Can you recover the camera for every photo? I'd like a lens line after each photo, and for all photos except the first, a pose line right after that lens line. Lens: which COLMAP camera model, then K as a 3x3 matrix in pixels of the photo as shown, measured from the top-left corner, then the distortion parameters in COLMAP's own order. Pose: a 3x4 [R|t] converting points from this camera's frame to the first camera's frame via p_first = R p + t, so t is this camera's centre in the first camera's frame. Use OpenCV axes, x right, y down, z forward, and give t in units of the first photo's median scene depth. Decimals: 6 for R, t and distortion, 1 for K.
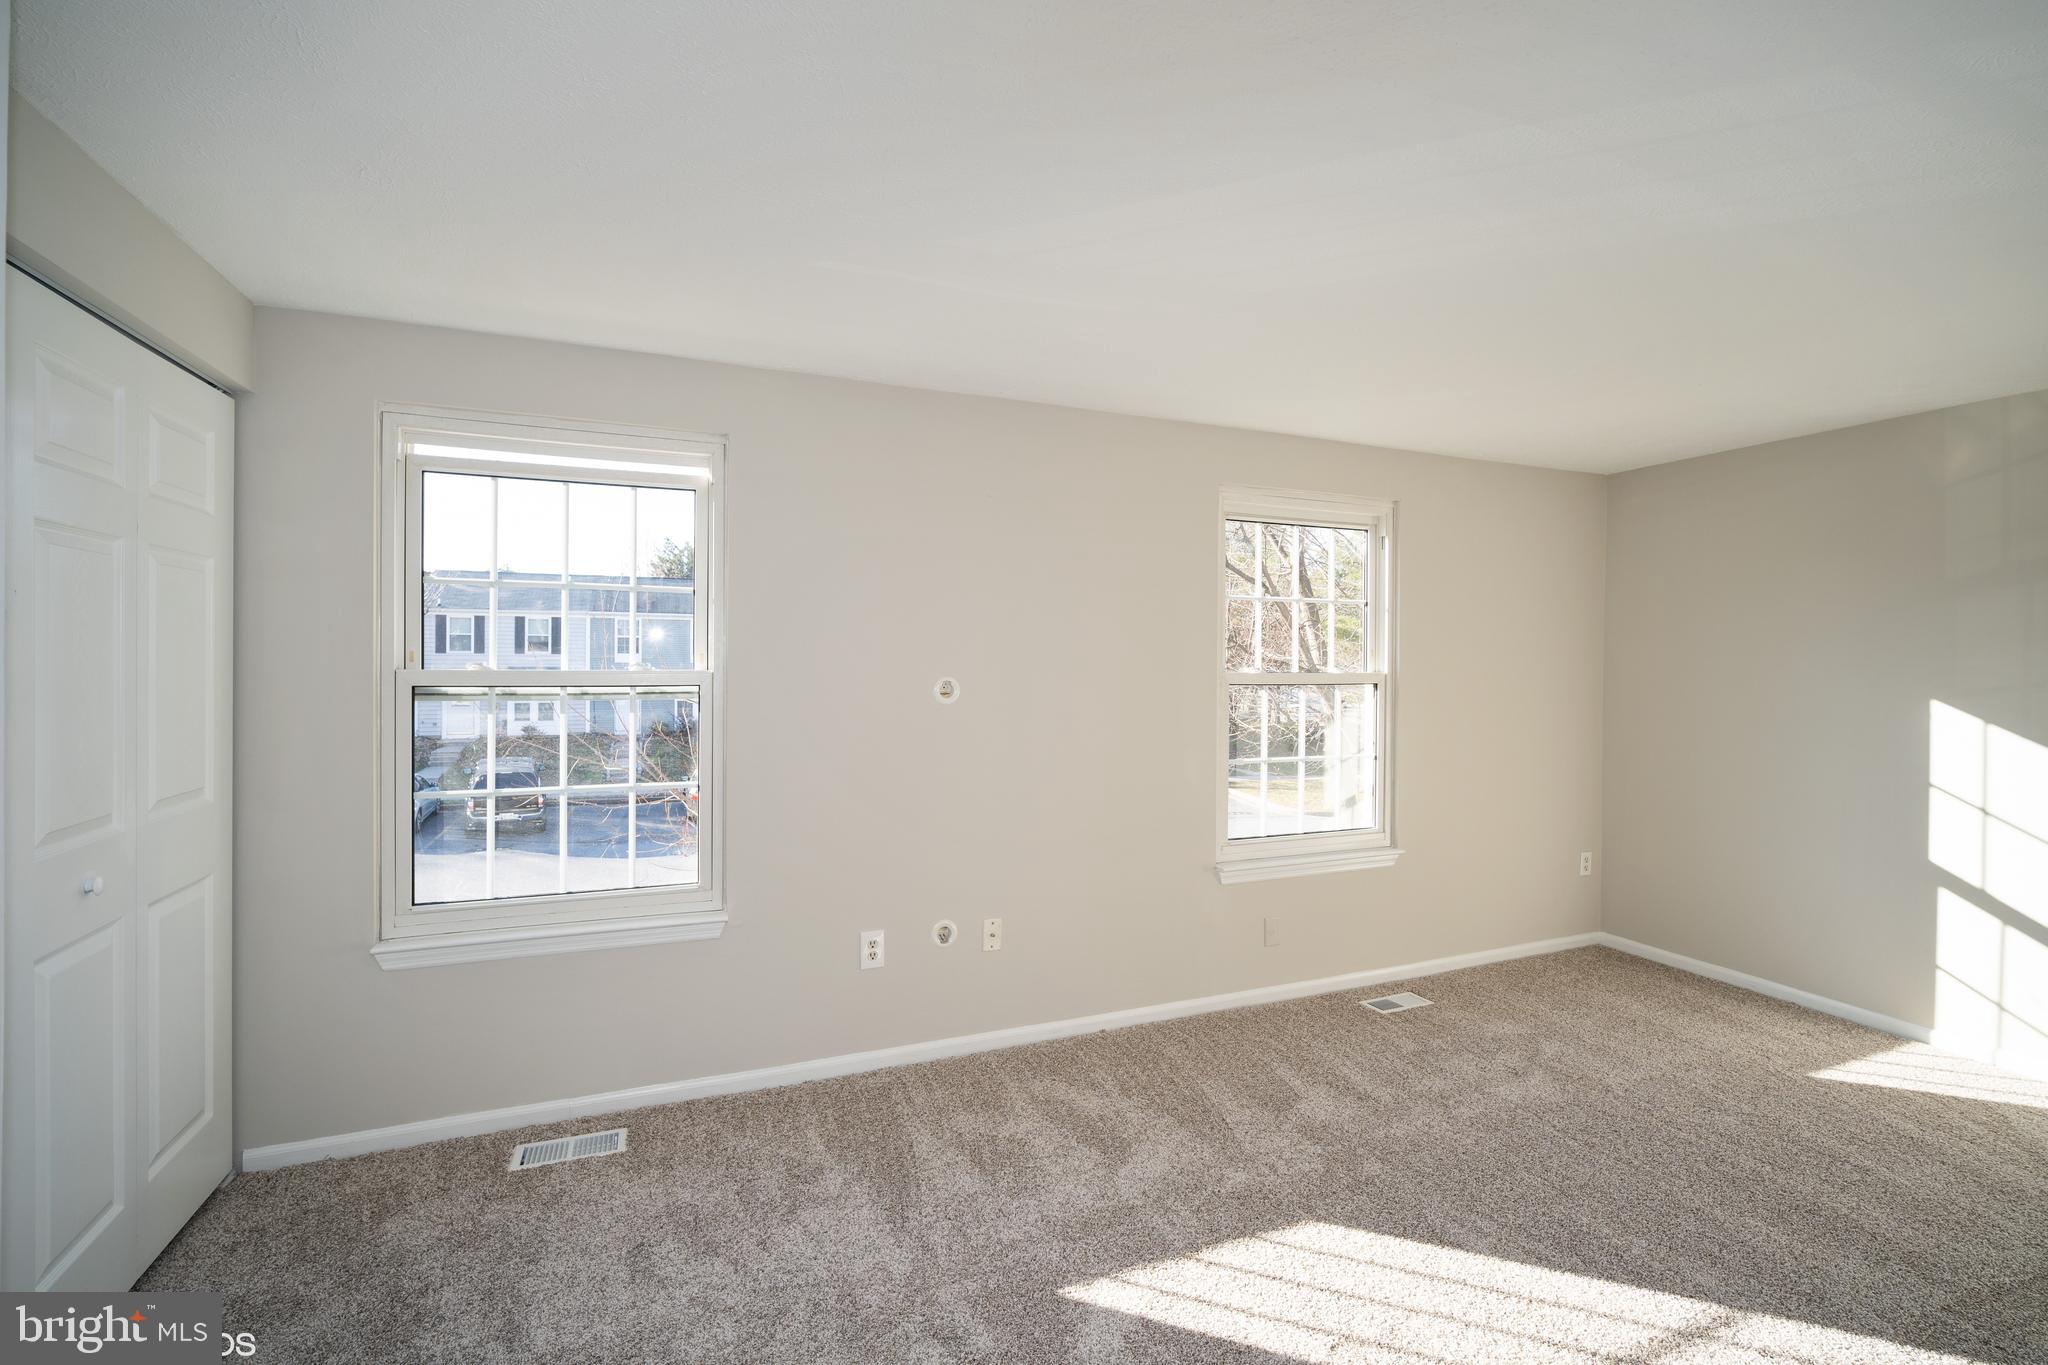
lens RADIAL K [[908.6, 0, 1021.1], [0, 908.6, 660.7], [0, 0, 1]] dist [-0.013751, 0.004493]
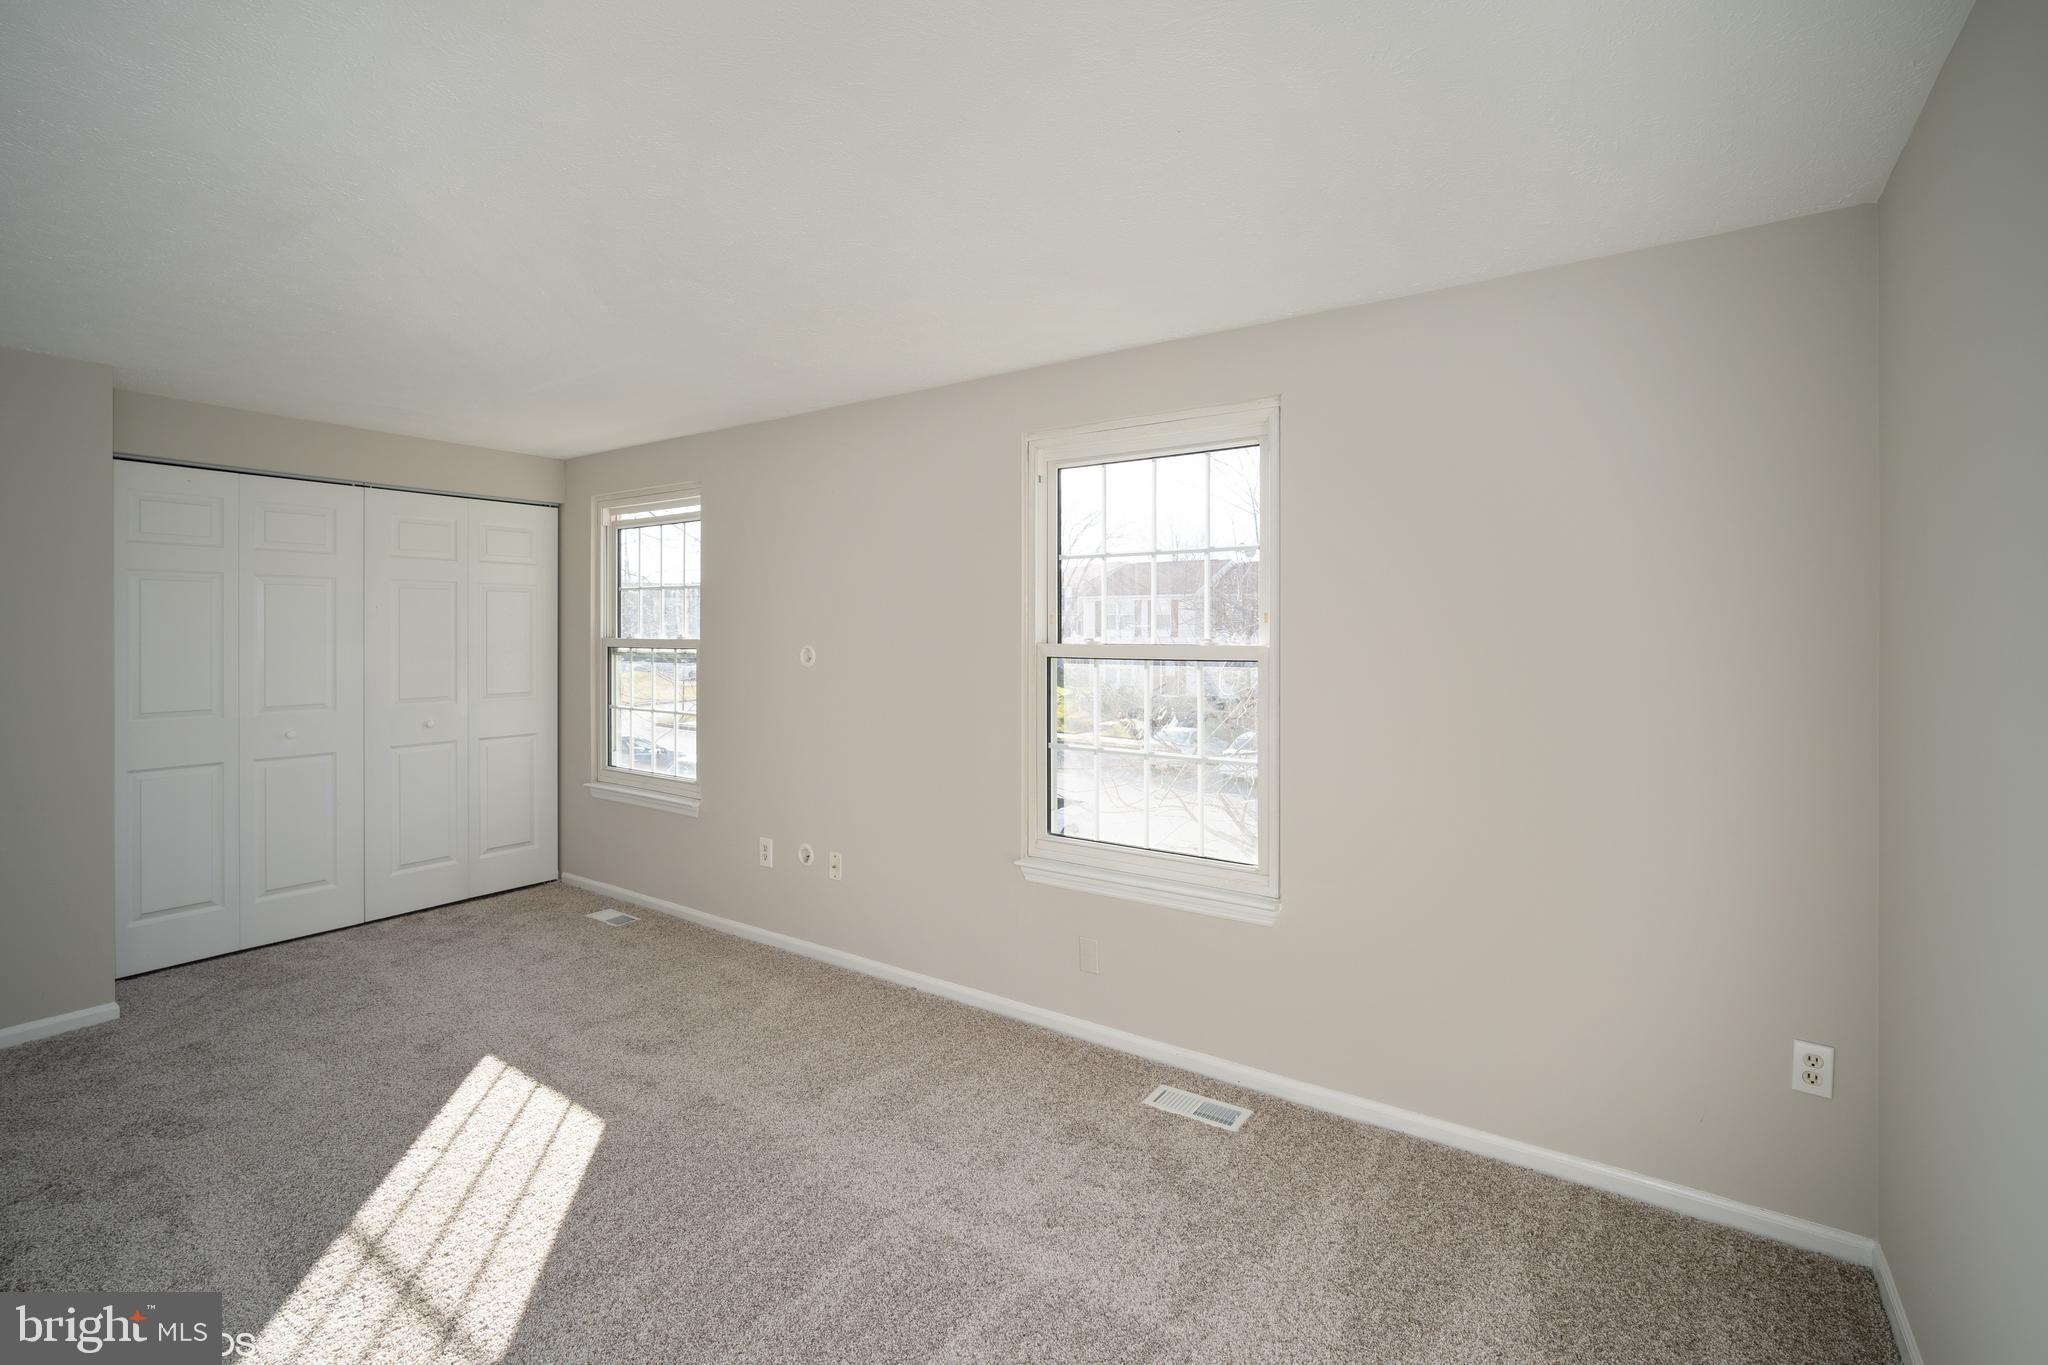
lens RADIAL K [[912.1, 0, 1019.7], [0, 912.1, 640.0], [0, 0, 1]] dist [-0.012638, 0.000452]
pose [[0.540193, -0.000336, -0.841541, 1.082403], [-0.001483, 0.999998, -0.001351, 0.012260], [0.841540, 0.001978, 0.540191, 0.568100]]
